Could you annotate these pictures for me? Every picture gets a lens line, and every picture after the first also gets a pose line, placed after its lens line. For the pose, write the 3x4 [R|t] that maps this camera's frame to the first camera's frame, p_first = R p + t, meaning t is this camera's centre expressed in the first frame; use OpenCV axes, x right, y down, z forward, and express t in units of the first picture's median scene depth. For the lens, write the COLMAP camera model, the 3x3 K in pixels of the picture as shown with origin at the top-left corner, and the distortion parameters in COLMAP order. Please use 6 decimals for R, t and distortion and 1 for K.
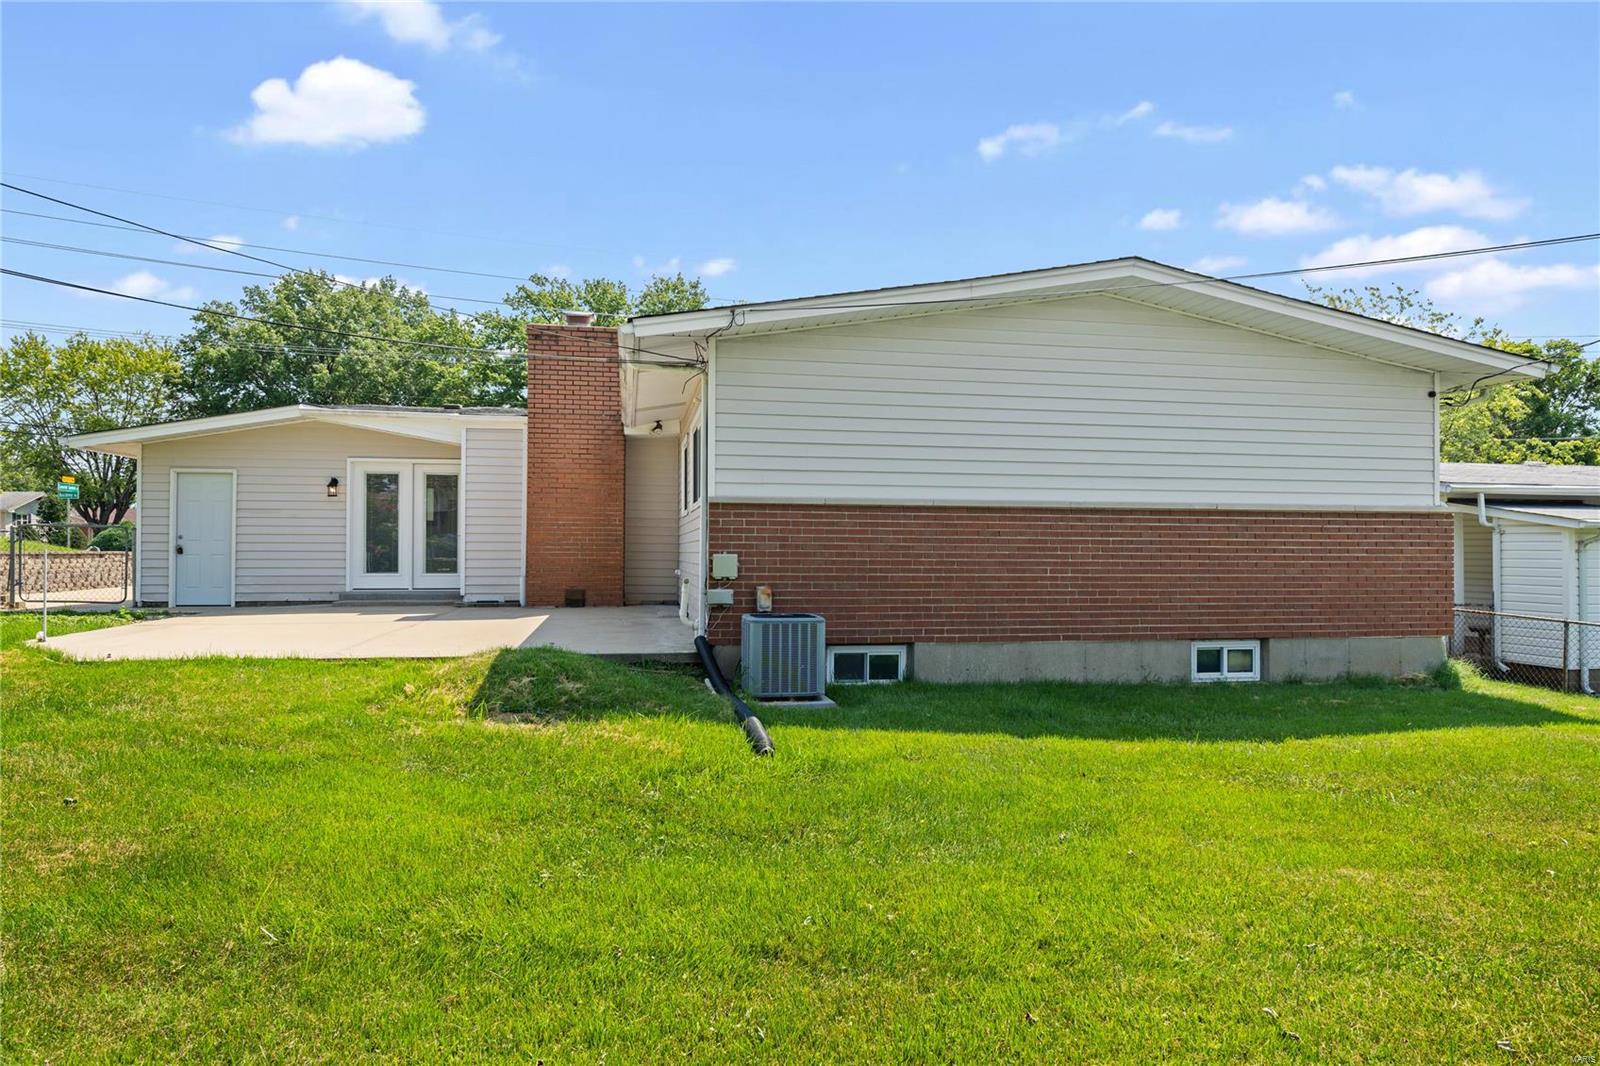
lens RADIAL K [[975.6, 0, 801.0], [0, 975.6, 535.5], [0, 0, 1]] dist [-0.022166, 0.000365]
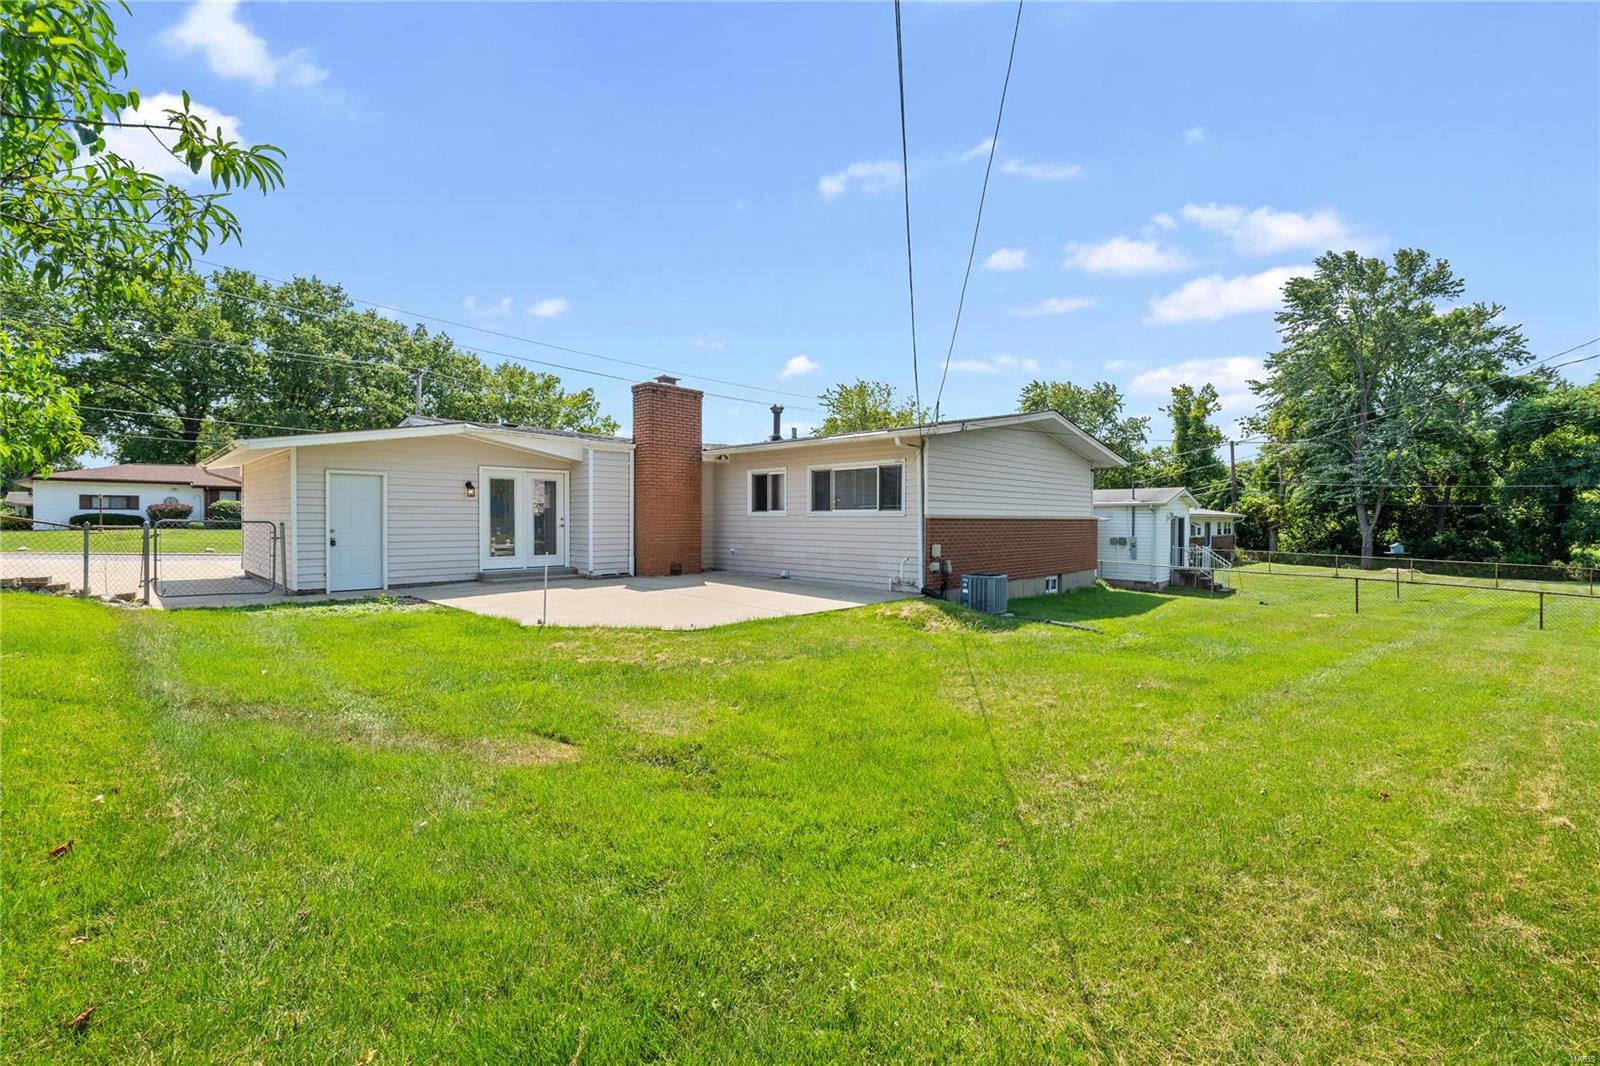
lens RADIAL K [[699.9, 0, 801.5], [0, 699.9, 504.2], [0, 0, 1]] dist [-0.000733, -0.000048]
pose [[0.808572, 0.010778, 0.588299, -0.979445], [-0.011121, 0.999934, -0.003033, -0.047512], [-0.588293, -0.004090, 0.808638, 0.030417]]
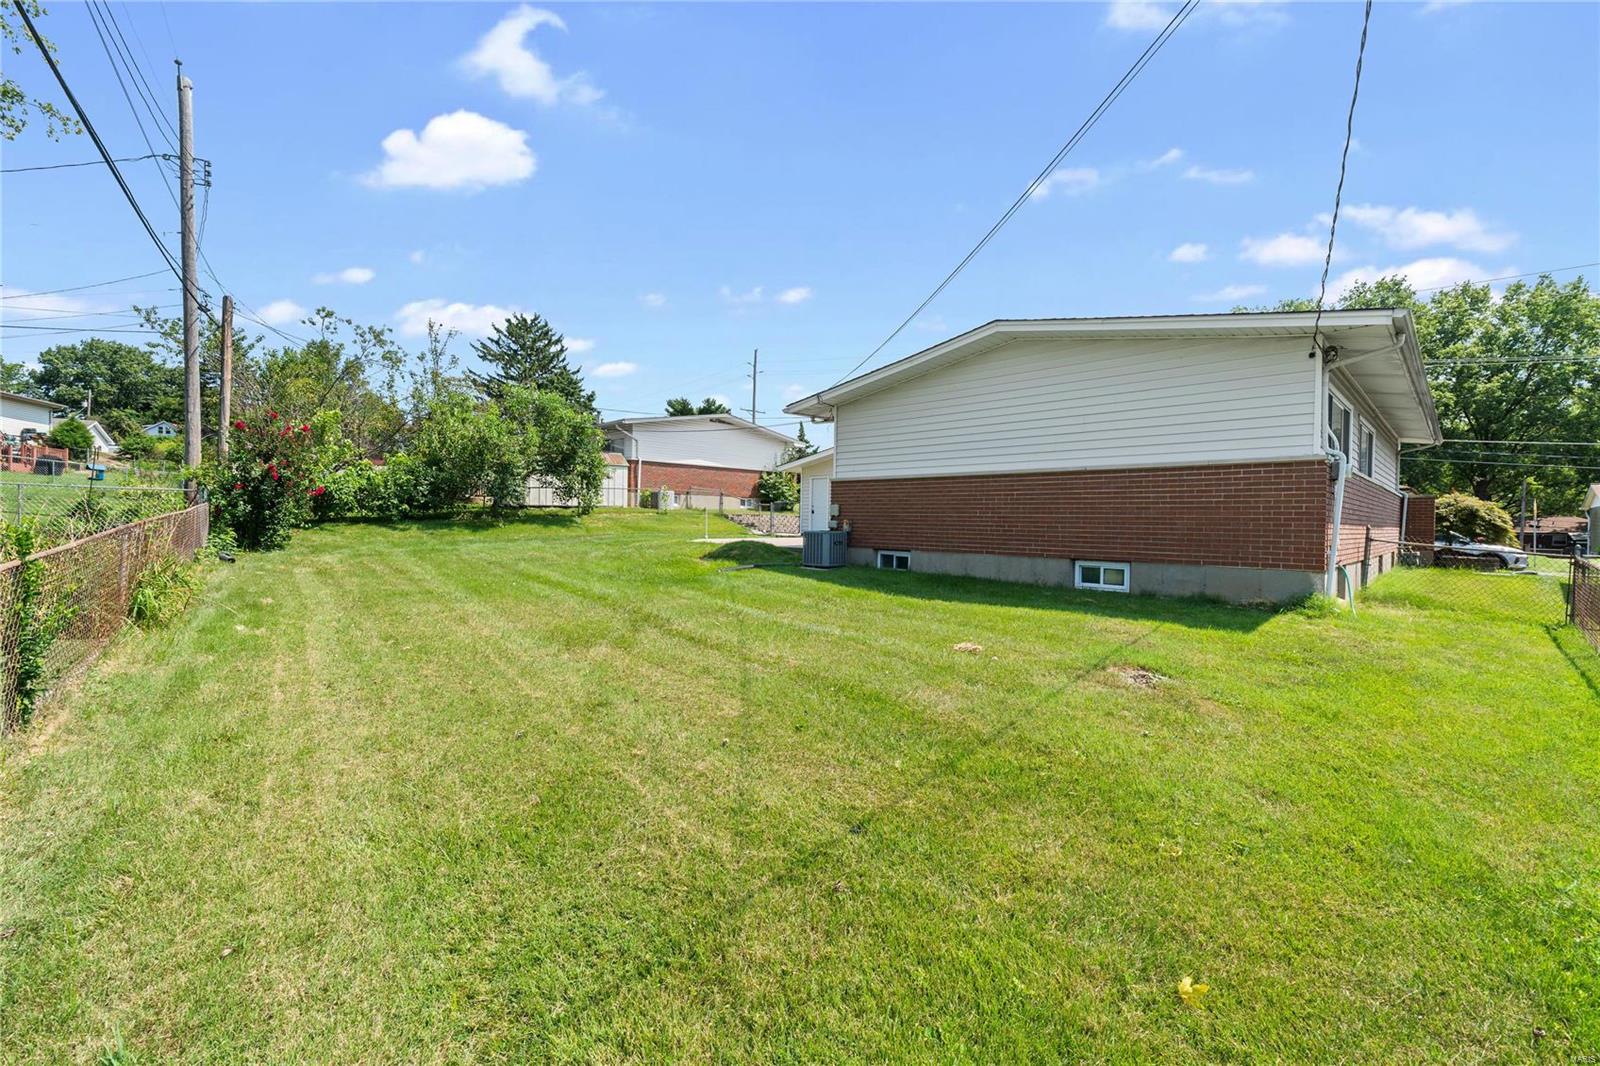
lens RADIAL K [[682.8, 0, 799.7], [0, 682.8, 520.1], [0, 0, 1]] dist [-0.007455, -0.000163]
pose [[0.565300, 0.003168, -0.824879, 0.995291], [0.001864, 0.999985, 0.005118, 0.040617], [0.824883, -0.004431, 0.565286, 0.067084]]
